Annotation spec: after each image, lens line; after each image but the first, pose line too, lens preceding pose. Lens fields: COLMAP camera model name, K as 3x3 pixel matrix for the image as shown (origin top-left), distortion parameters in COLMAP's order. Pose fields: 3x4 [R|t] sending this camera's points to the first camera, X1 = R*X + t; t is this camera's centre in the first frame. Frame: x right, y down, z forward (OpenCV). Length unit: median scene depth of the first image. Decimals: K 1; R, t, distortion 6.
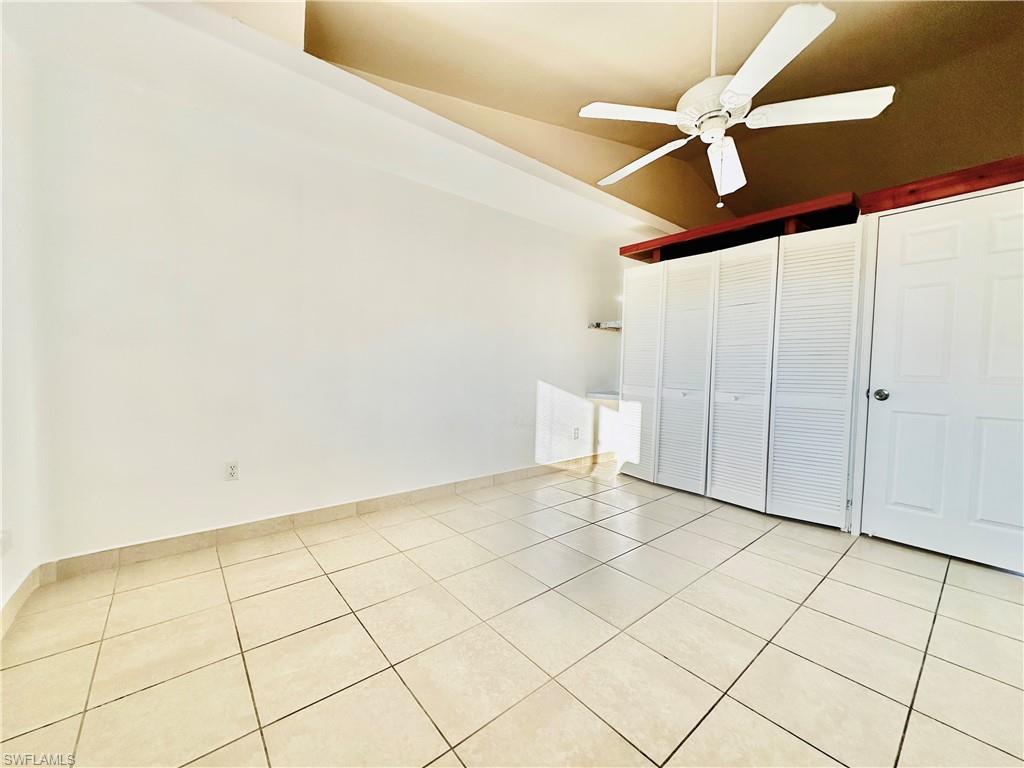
lens RADIAL K [[414.1, 0, 517.3], [0, 414.1, 387.1], [0, 0, 1]] dist [-0.000831, -0.000031]
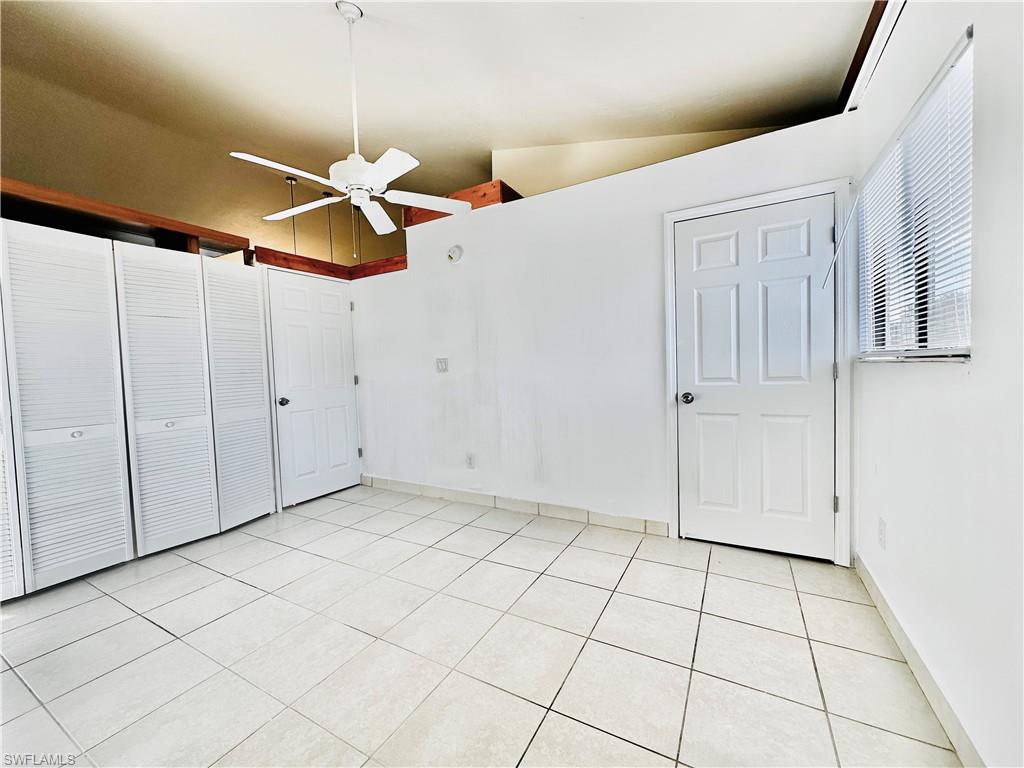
lens RADIAL K [[409.4, 0, 512.0], [0, 409.4, 384.0], [0, 0, 1]] dist [-0.000769, -0.000014]
pose [[-0.355893, -0.043301, 0.933523, -0.613776], [0.078086, 0.994055, 0.075878, -0.078239], [-0.931258, 0.099900, -0.350396, 0.735063]]
